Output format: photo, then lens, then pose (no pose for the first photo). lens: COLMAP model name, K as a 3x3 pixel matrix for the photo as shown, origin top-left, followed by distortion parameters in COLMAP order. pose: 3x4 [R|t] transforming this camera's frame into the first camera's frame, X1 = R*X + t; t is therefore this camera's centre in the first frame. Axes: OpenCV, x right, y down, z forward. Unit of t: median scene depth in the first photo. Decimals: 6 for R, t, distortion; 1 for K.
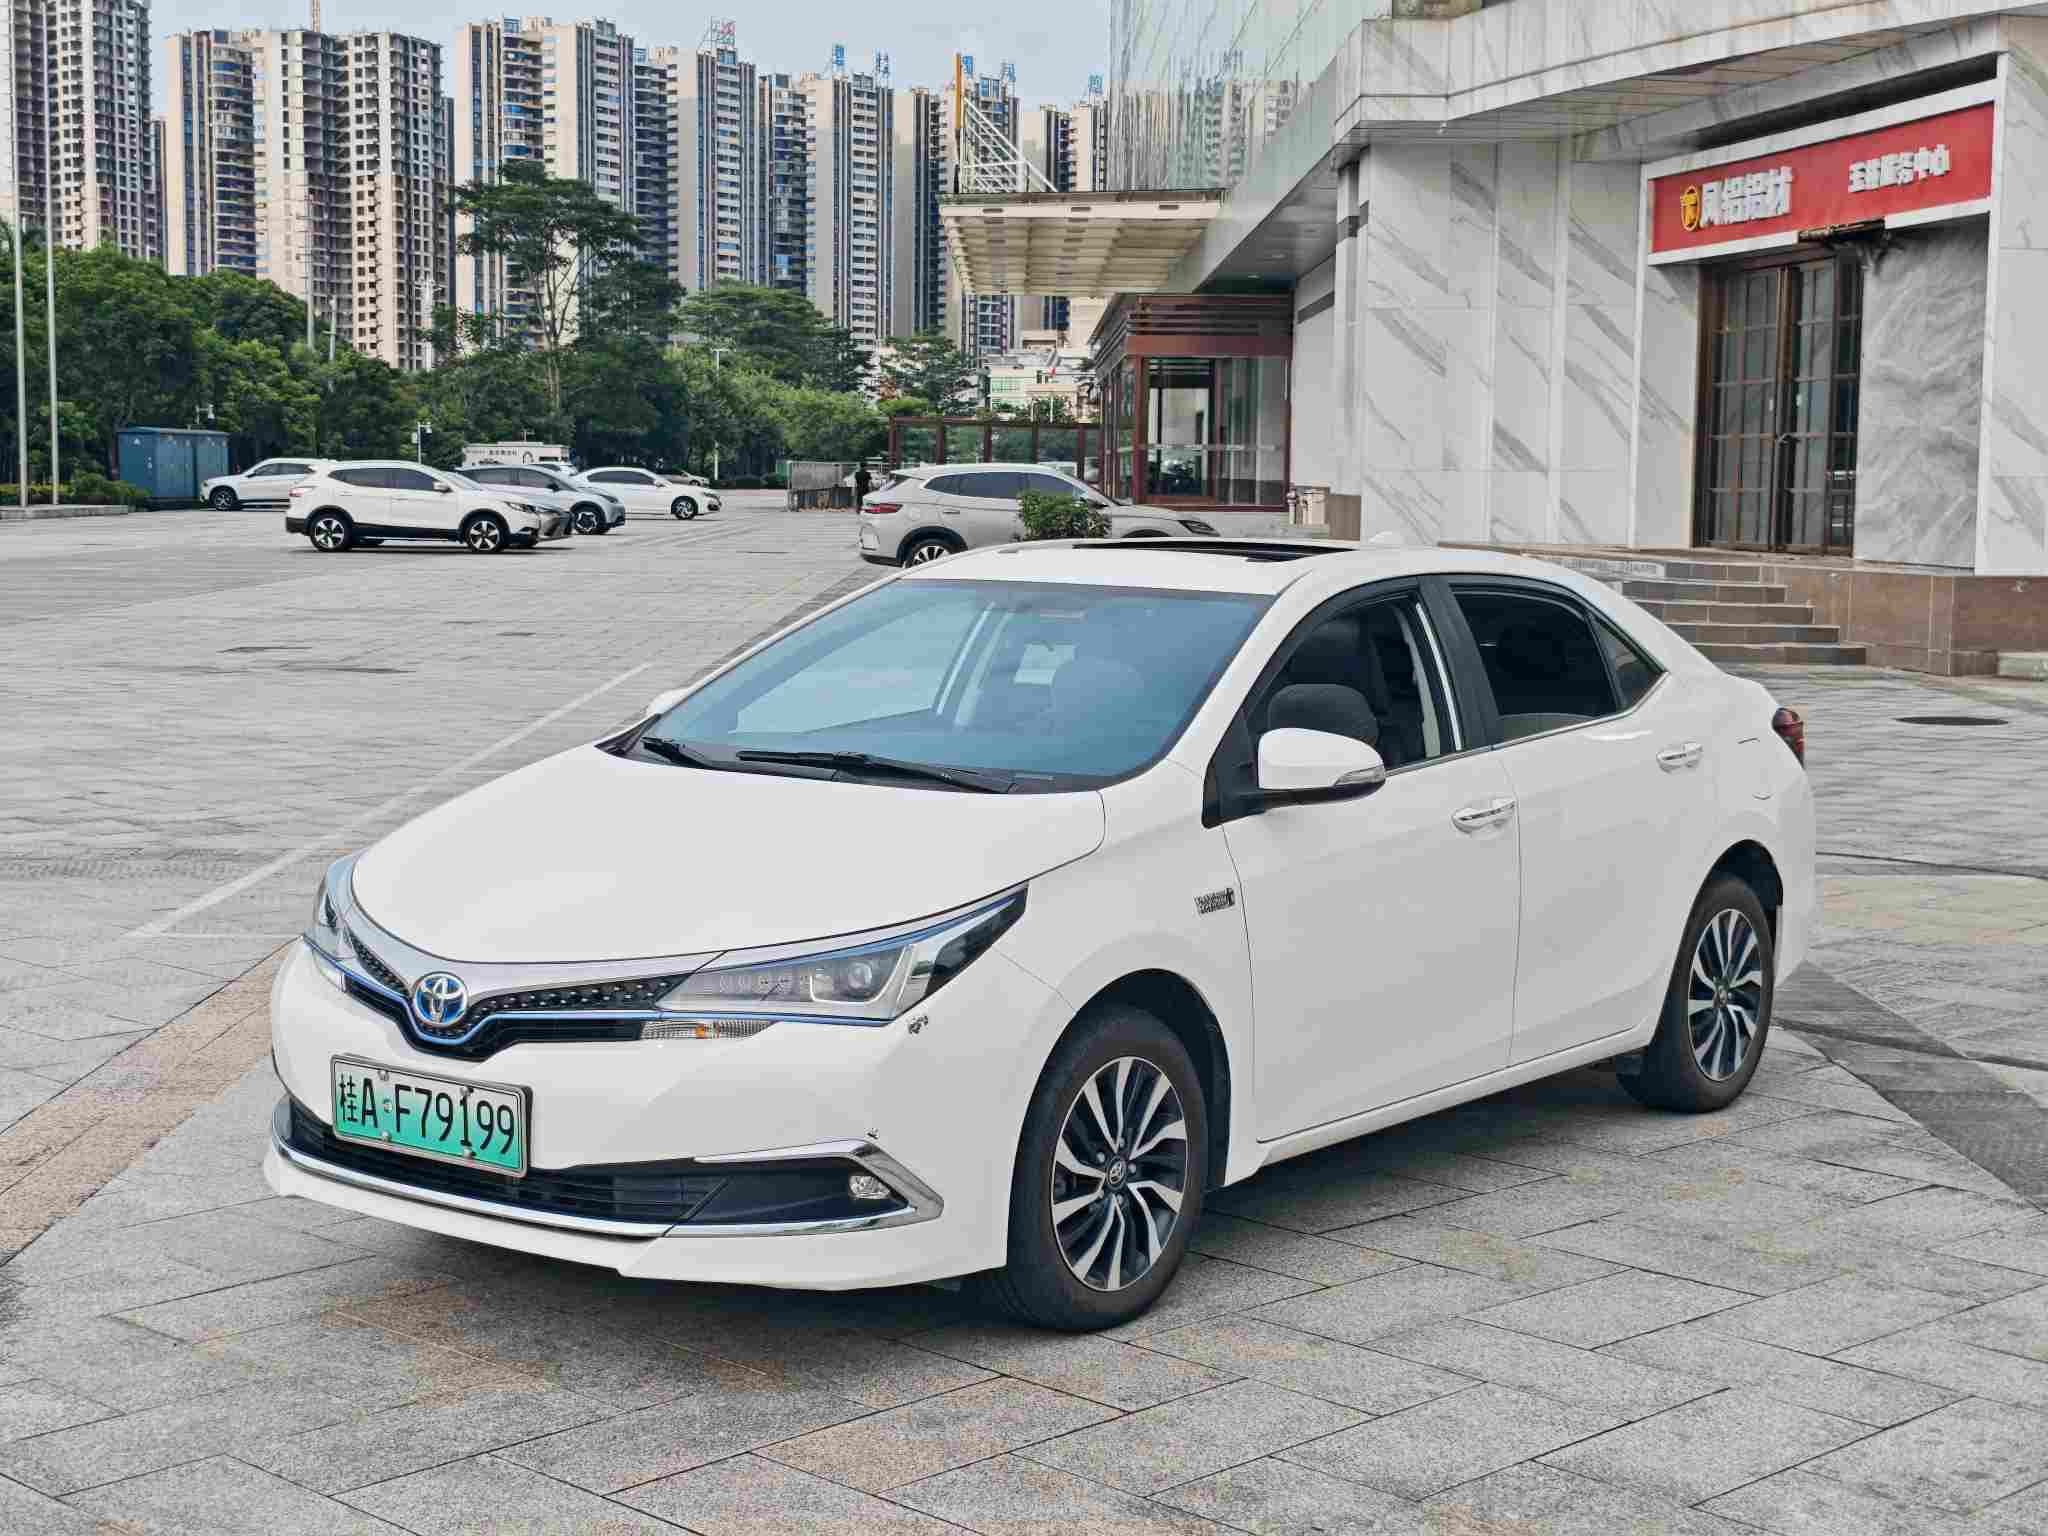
lens RADIAL K [[3123.9, 0, 1028.9], [0, 3123.9, 799.2], [0, 0, 1]] dist [0.162576, -0.536164]
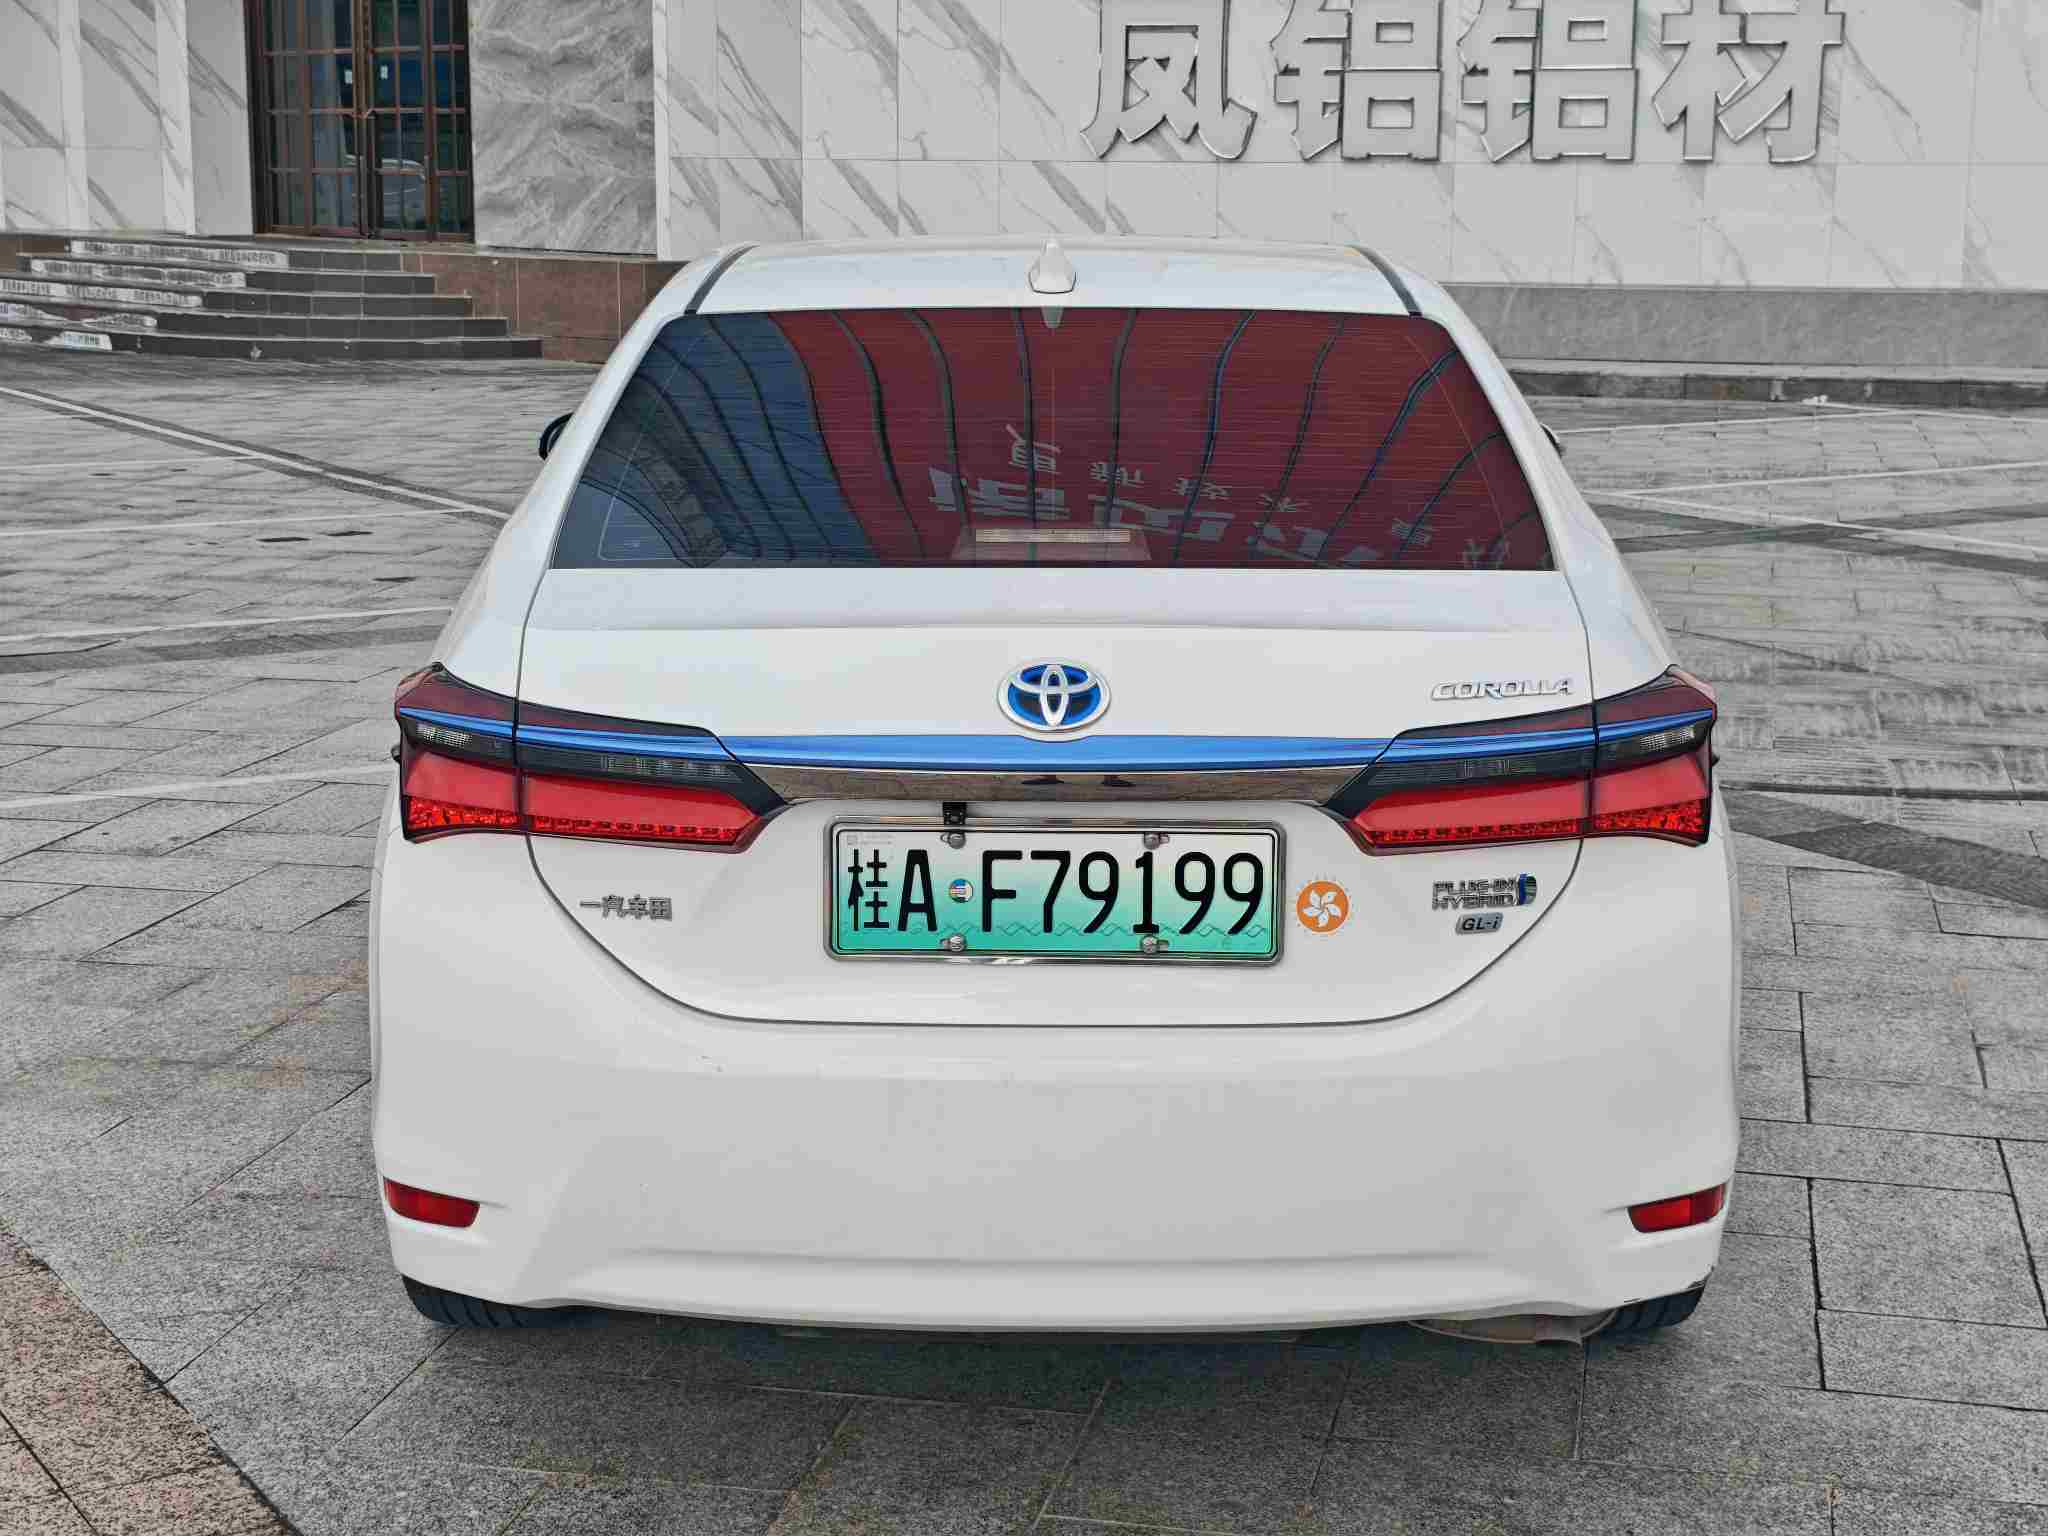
lens RADIAL K [[3123.1, 0, 1008.8], [0, 3123.1, 770.9], [0, 0, 1]] dist [0.140237, -0.378059]
pose [[0.847501, -0.104368, 0.520432, -0.116295], [0.057045, 0.992709, 0.106183, -0.010606], [-0.527720, -0.060302, 0.847275, 0.107118]]
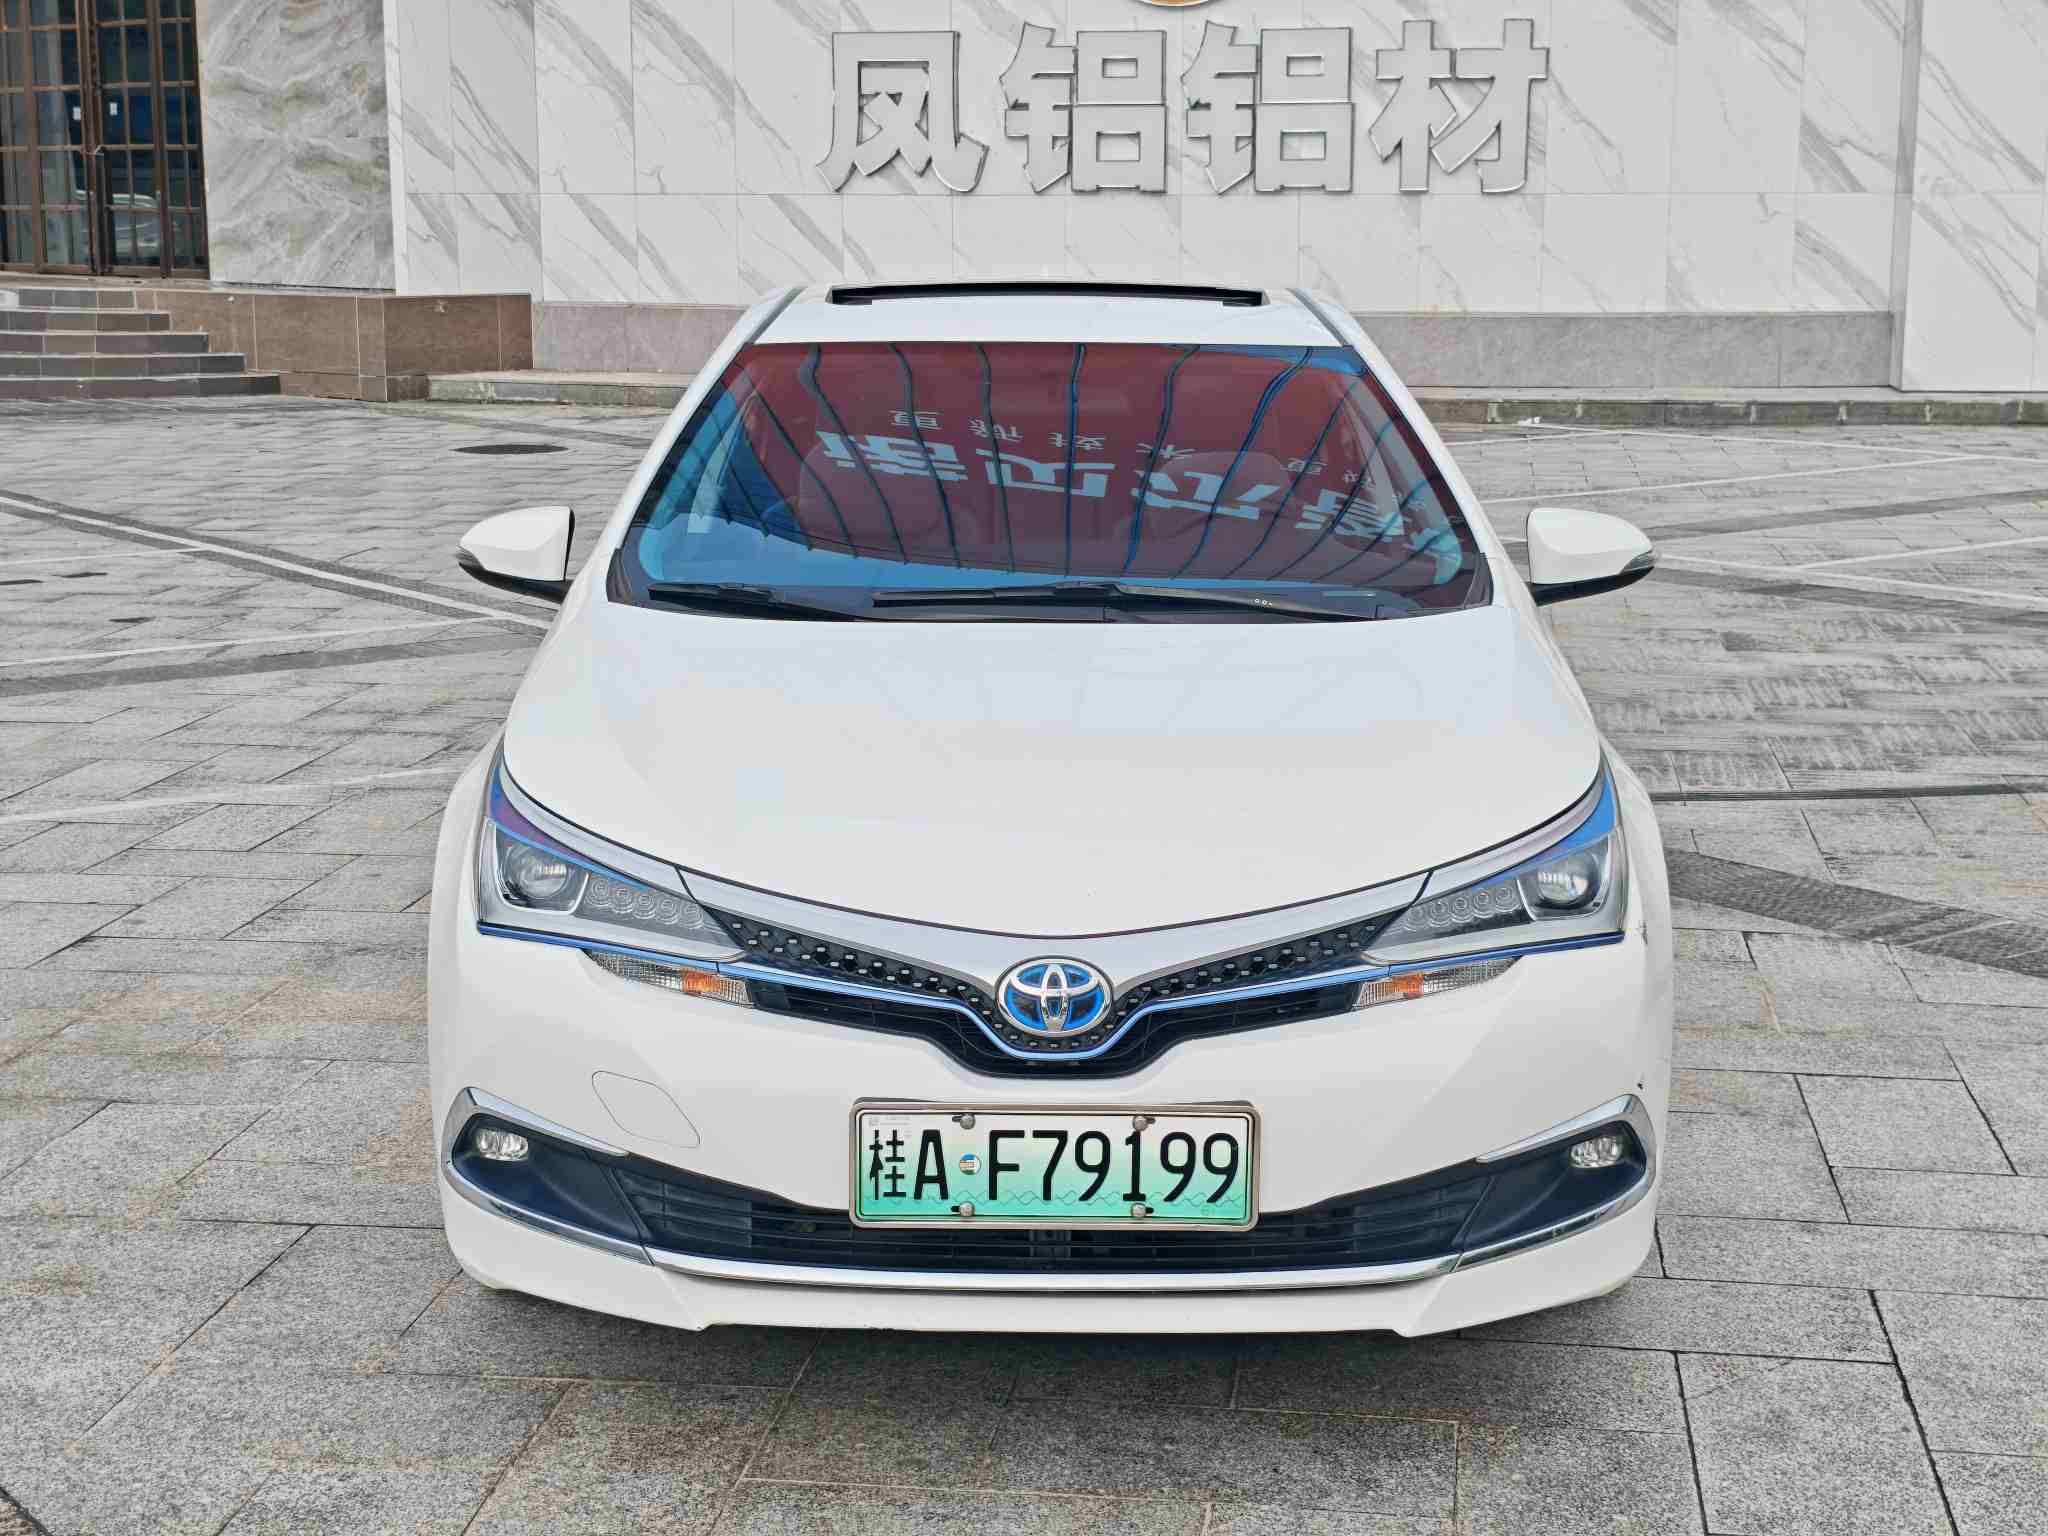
lens RADIAL K [[3123.1, 0, 1008.8], [0, 3123.1, 770.9], [0, 0, 1]] dist [0.140237, -0.378059]
pose [[0.803389, -0.118851, 0.583472, -0.119692], [0.071744, 0.992060, 0.103294, -0.011362], [-0.591116, -0.041124, 0.805537, 0.094741]]
